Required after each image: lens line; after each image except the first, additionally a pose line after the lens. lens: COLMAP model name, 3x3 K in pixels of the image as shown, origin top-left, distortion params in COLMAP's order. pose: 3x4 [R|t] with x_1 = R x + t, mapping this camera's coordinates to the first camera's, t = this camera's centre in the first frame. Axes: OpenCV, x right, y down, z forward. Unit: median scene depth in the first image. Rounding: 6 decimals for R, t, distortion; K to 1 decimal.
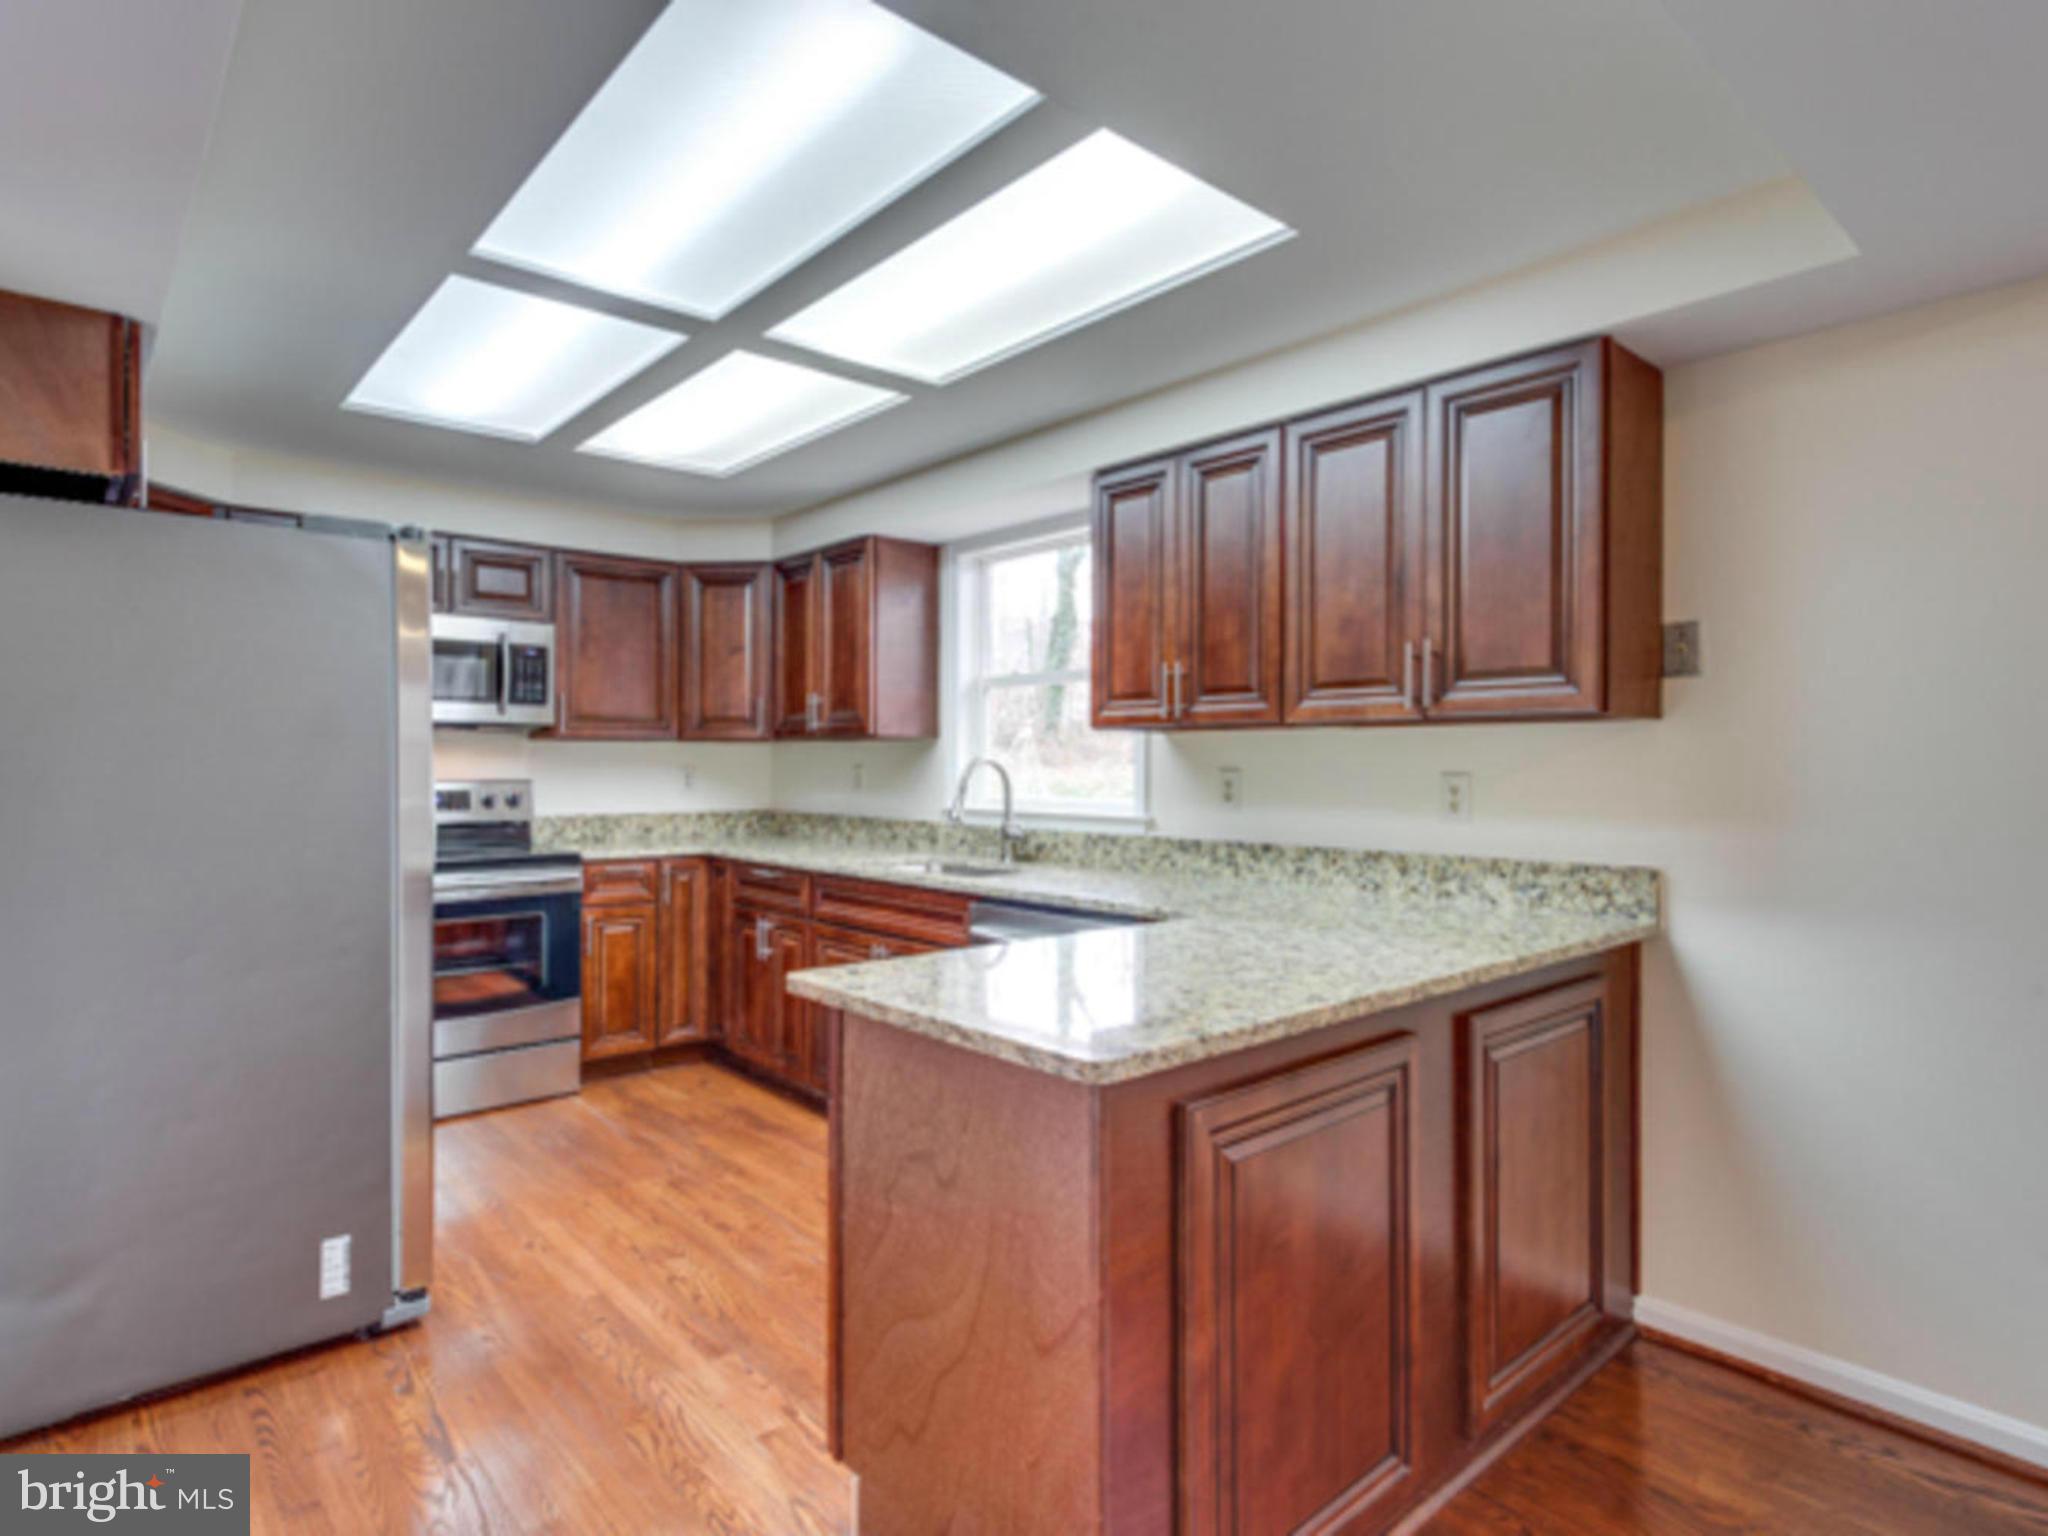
lens RADIAL K [[1092.7, 0, 1018.9], [0, 1092.7, 757.9], [0, 0, 1]] dist [0.002828, 0.000470]
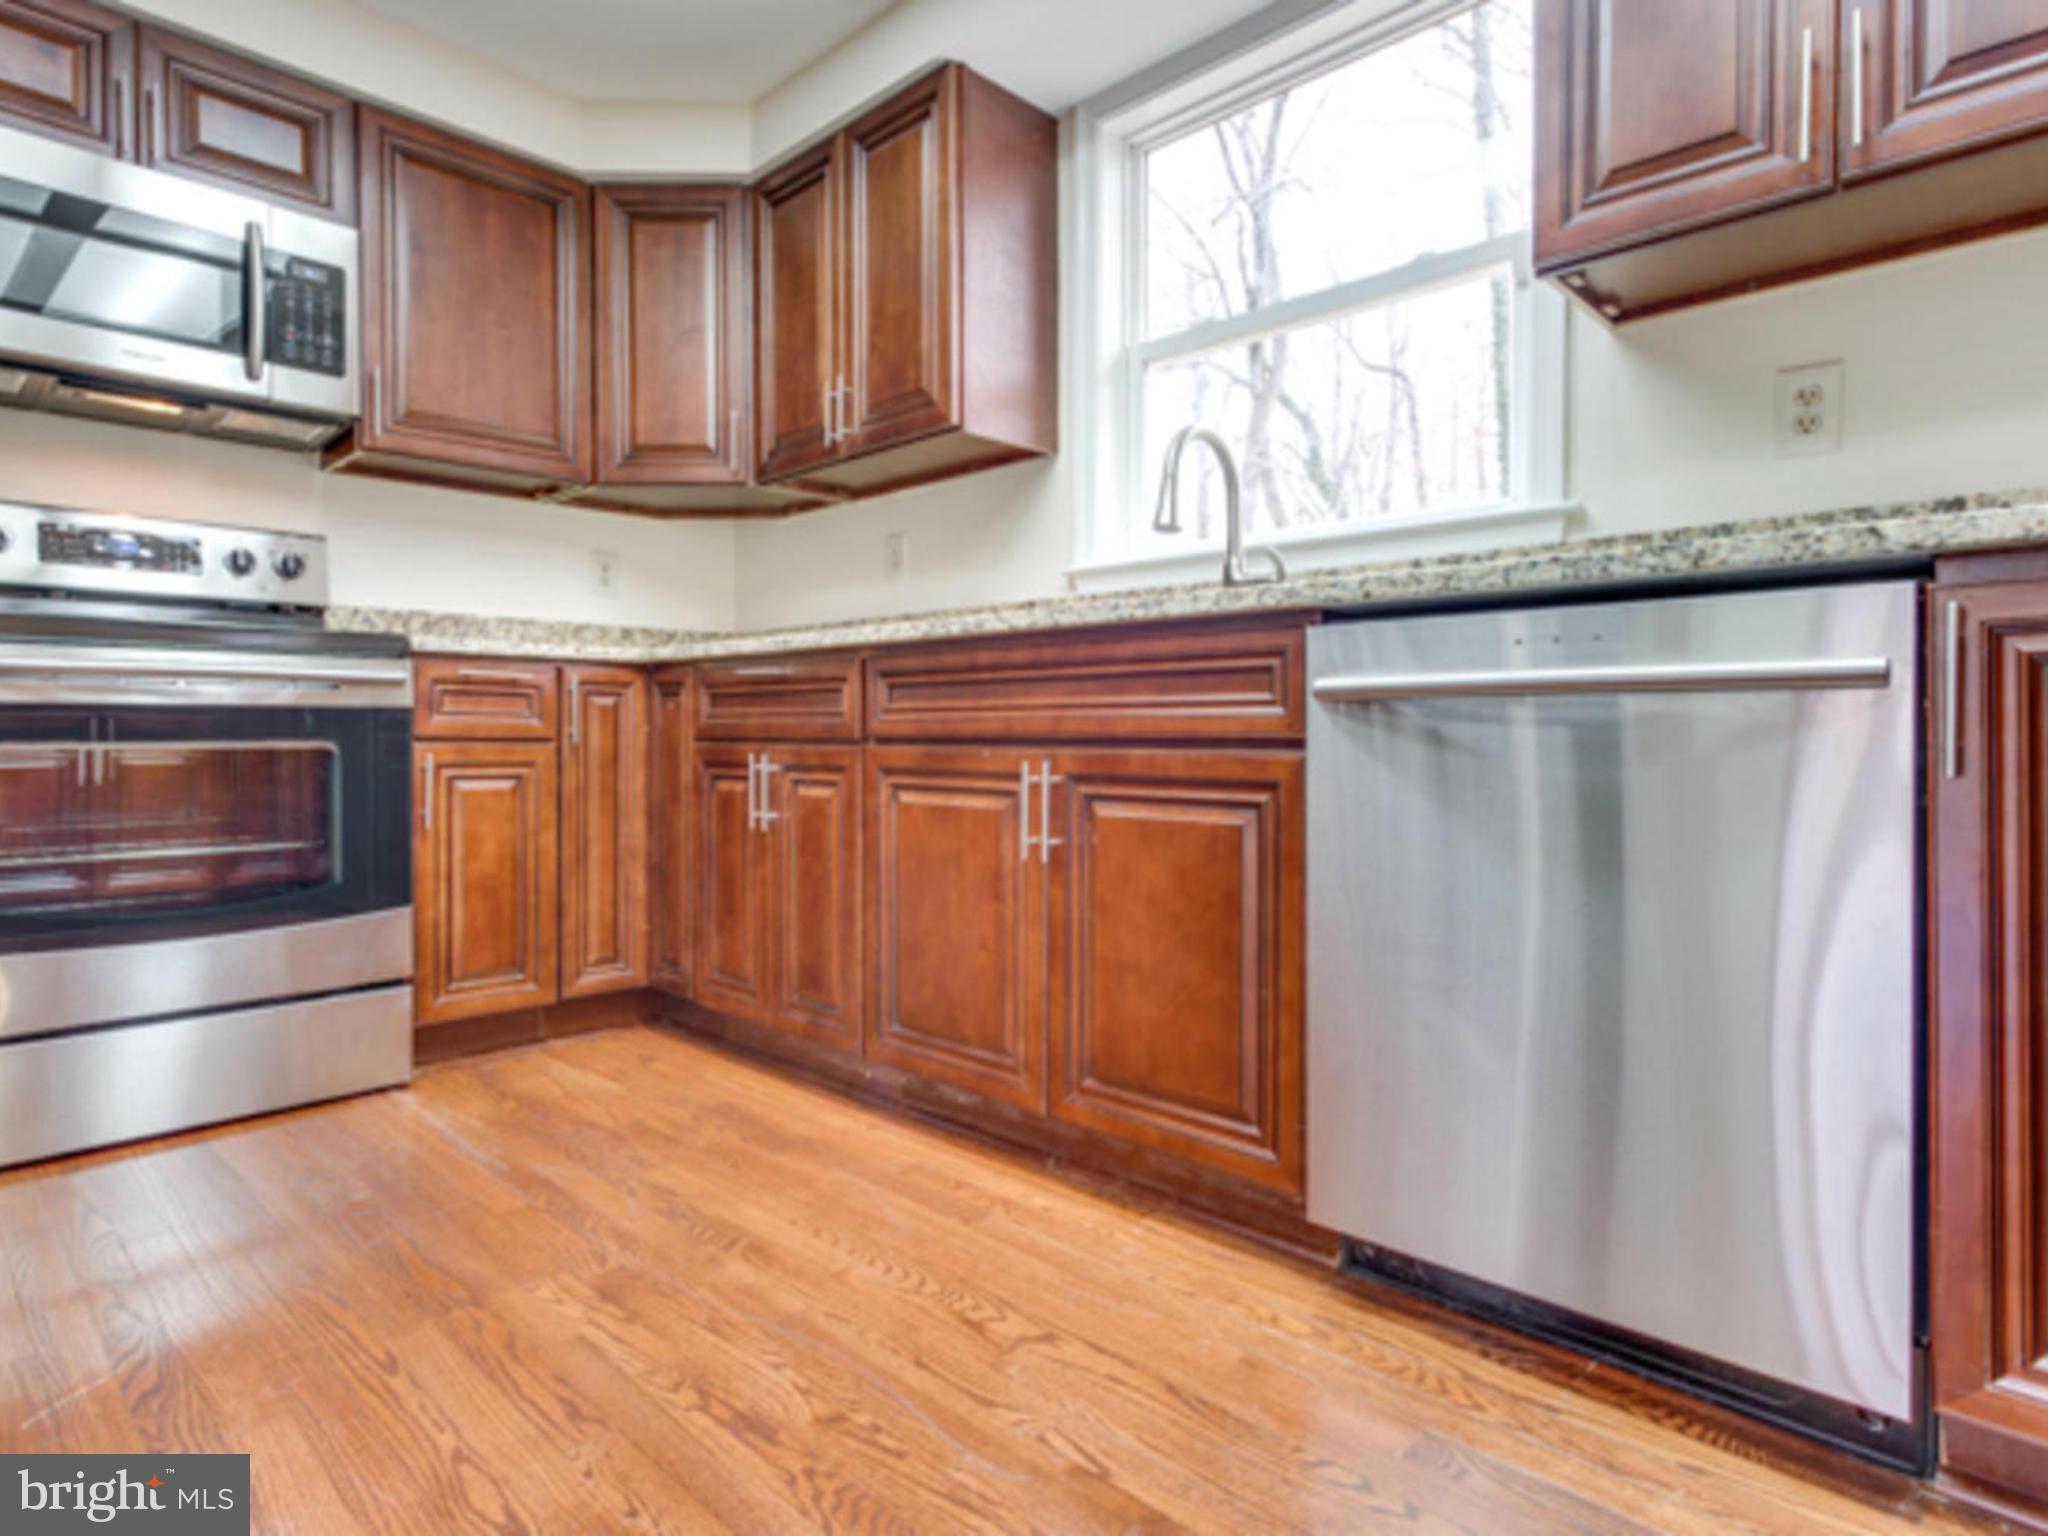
lens RADIAL K [[1111.5, 0, 1022.6], [0, 1111.5, 737.8], [0, 0, 1]] dist [0.001291, -0.000479]
pose [[0.996302, -0.004819, 0.085789, -0.149214], [0.003756, 0.999914, 0.012548, 0.129889], [-0.085842, -0.012180, 0.996234, 0.432309]]
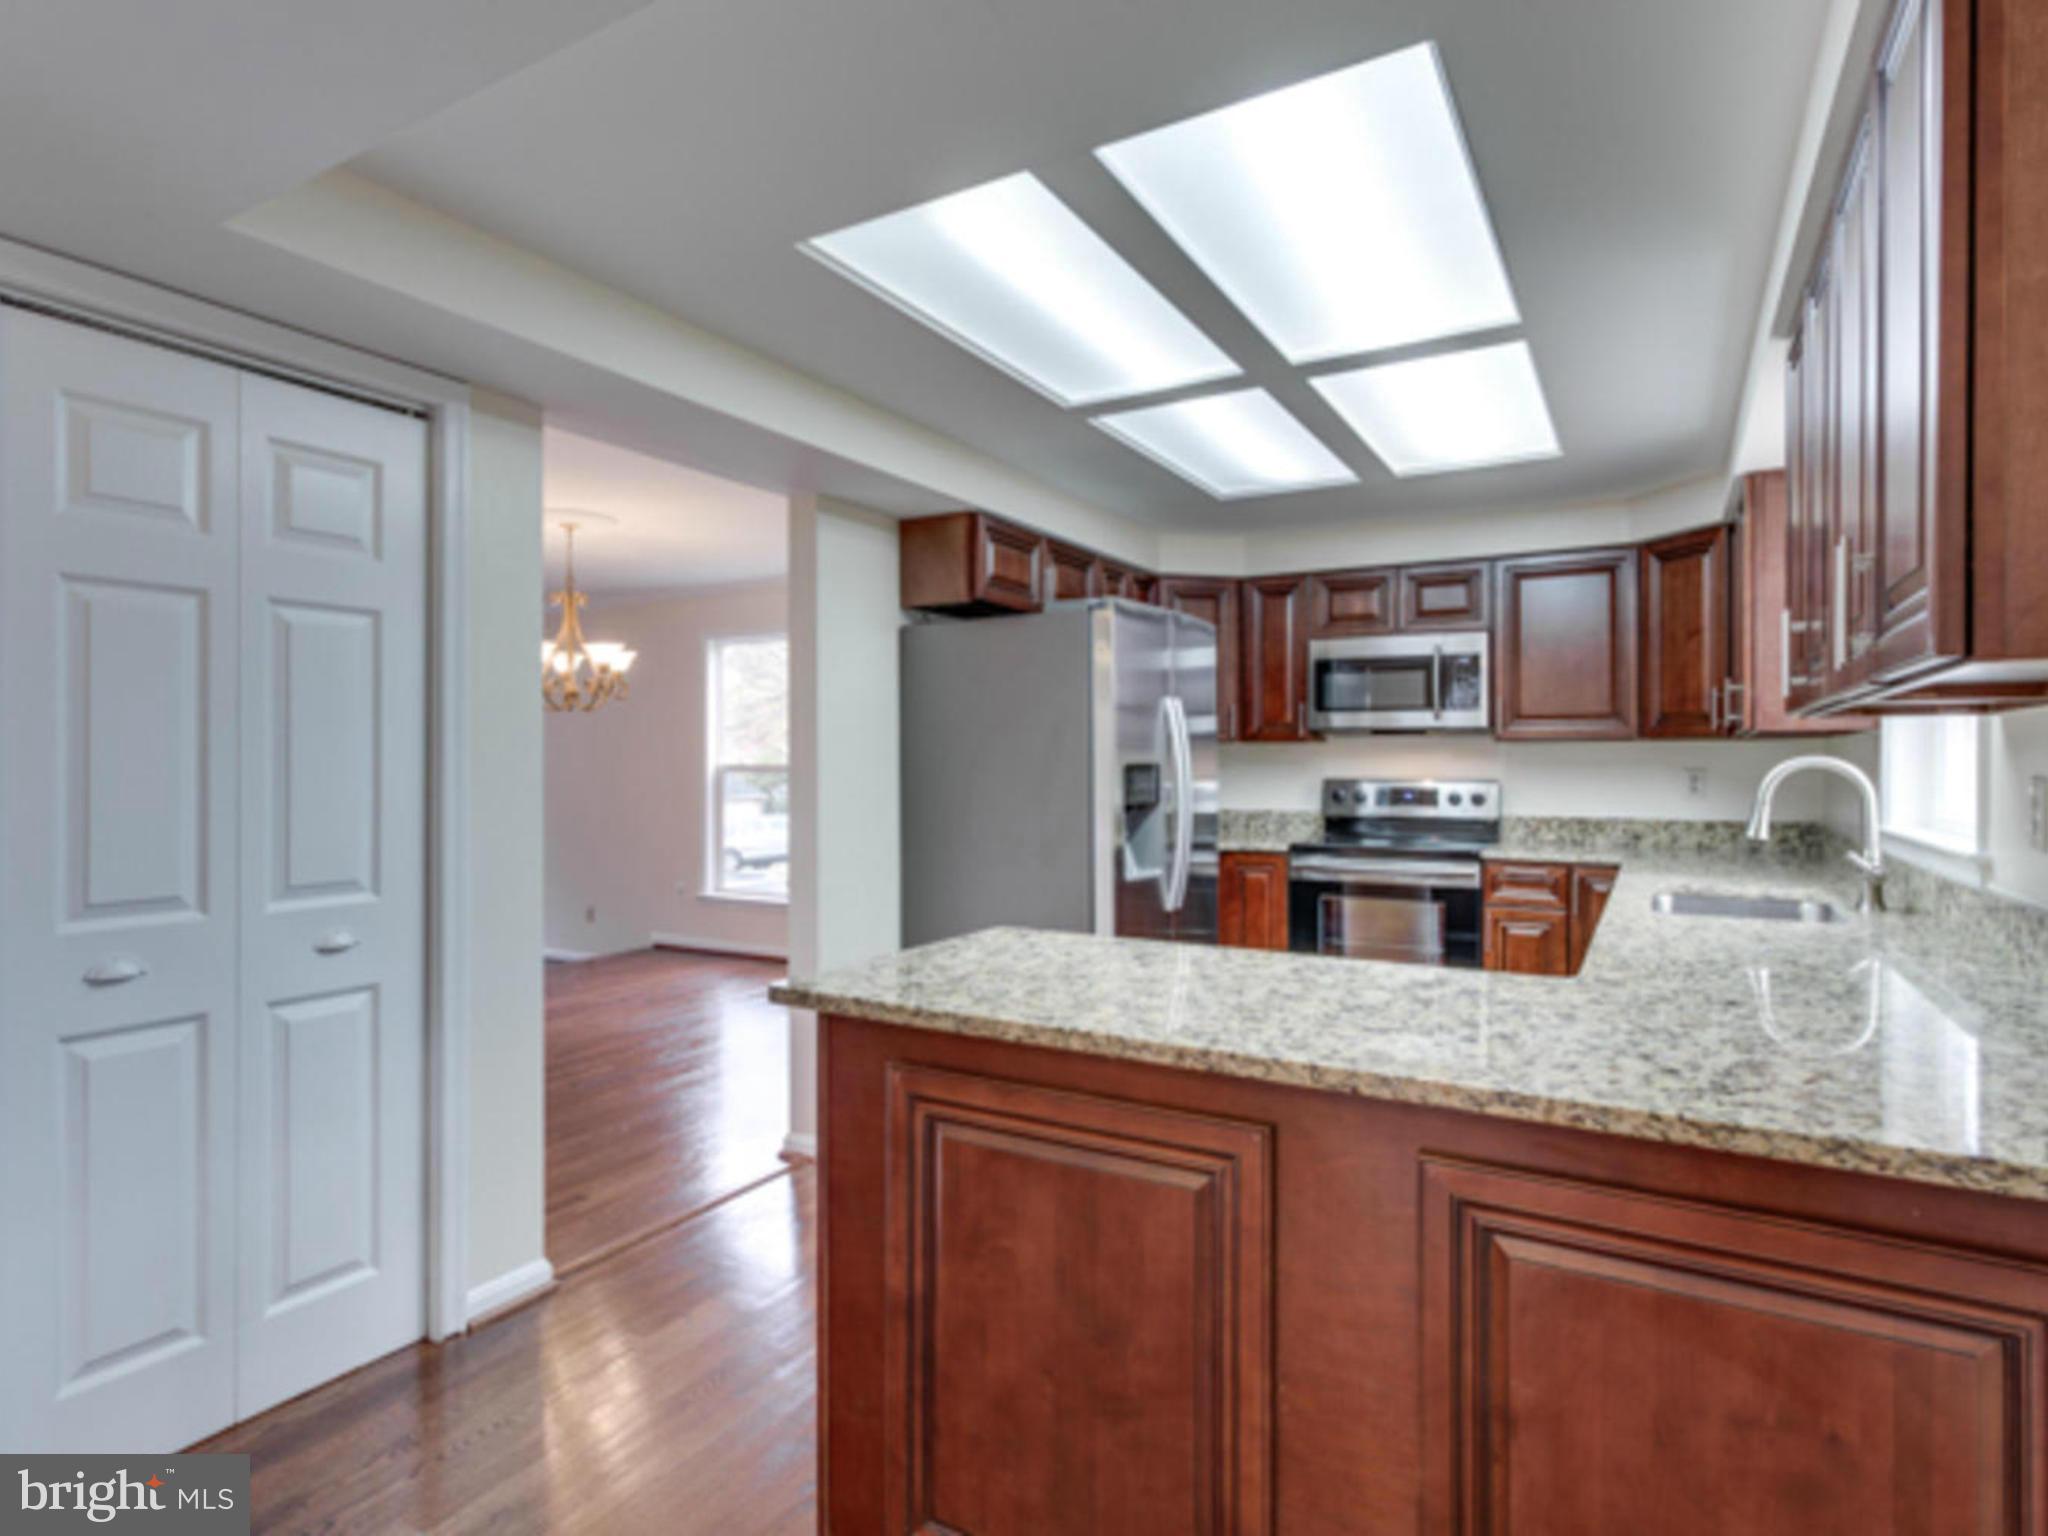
lens RADIAL K [[1092.7, 0, 1018.9], [0, 1092.7, 757.9], [0, 0, 1]] dist [0.002828, 0.000470]
pose [[0.303780, -0.003200, -0.952737, 0.449013], [0.003669, 0.999991, -0.002188, -0.000687], [0.952735, -0.002831, 0.303789, 0.268217]]
